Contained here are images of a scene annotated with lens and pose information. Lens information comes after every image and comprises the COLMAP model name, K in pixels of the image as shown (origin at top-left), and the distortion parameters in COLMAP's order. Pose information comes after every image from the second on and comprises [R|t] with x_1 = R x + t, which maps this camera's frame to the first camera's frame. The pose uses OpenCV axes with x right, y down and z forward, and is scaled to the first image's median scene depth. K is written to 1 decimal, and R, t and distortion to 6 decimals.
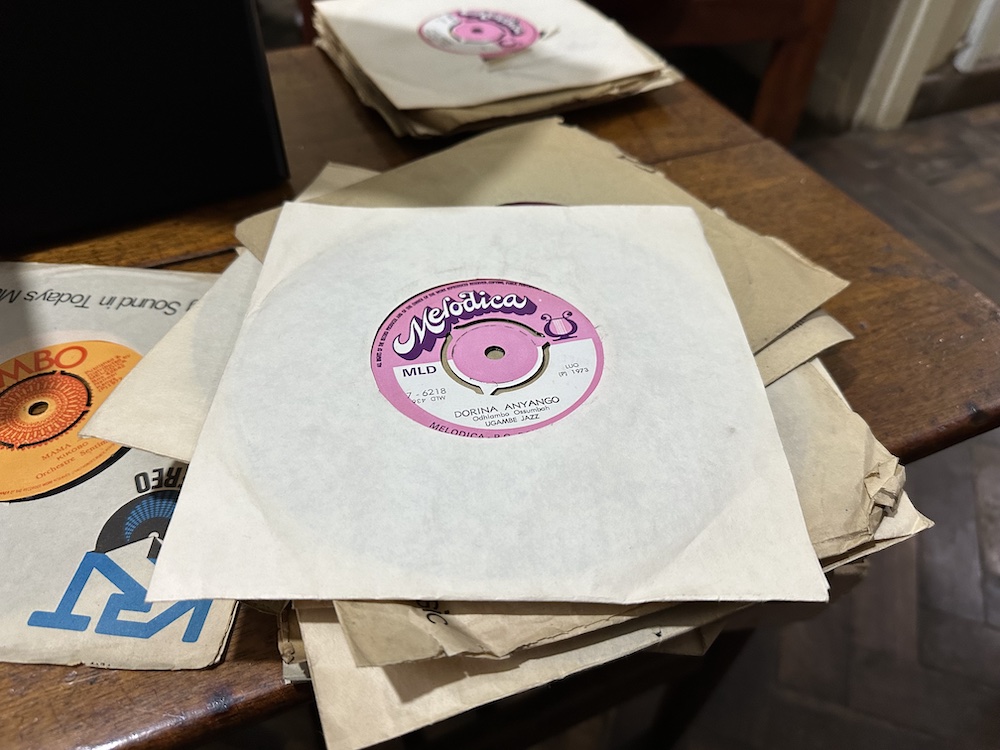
lens RADIAL K [[702.3, 0, 502.5], [0, 702.3, 377.5], [0, 0, 1]] dist [0.033938, -0.031972]
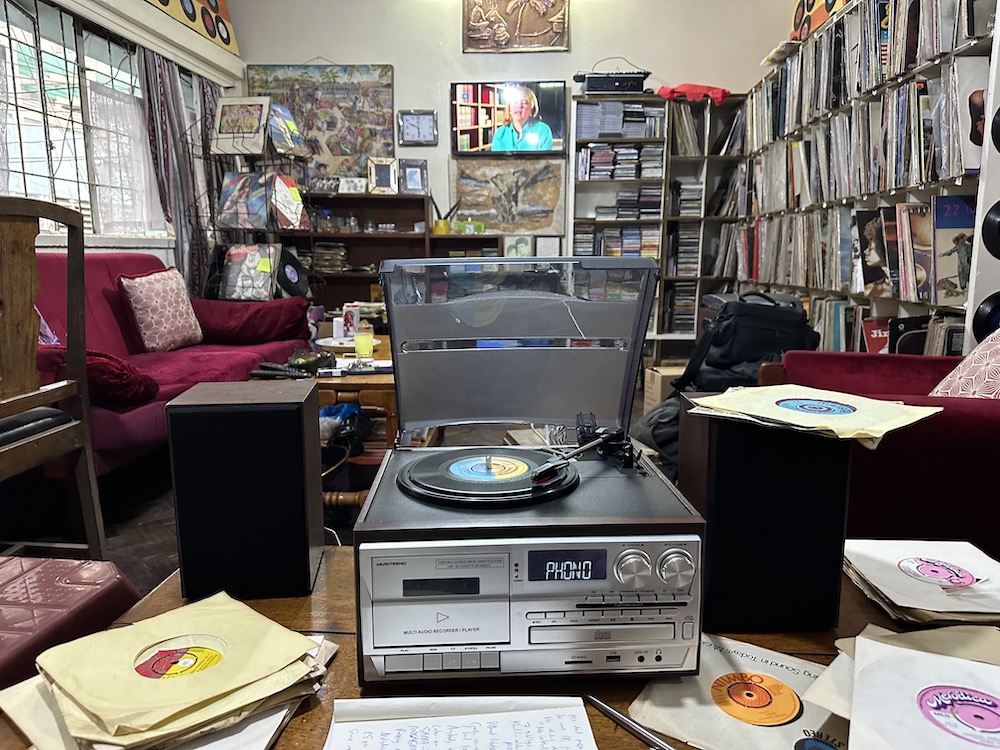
lens RADIAL K [[702.3, 0, 486.9], [0, 702.3, 399.3], [0, 0, 1]] dist [0.033938, -0.031972]
pose [[0.874655, 0.057762, -0.481292, -0.332542], [-0.324128, 0.807964, -0.492073, 0.718650], [0.360444, 0.586394, 0.725412, -1.708000]]
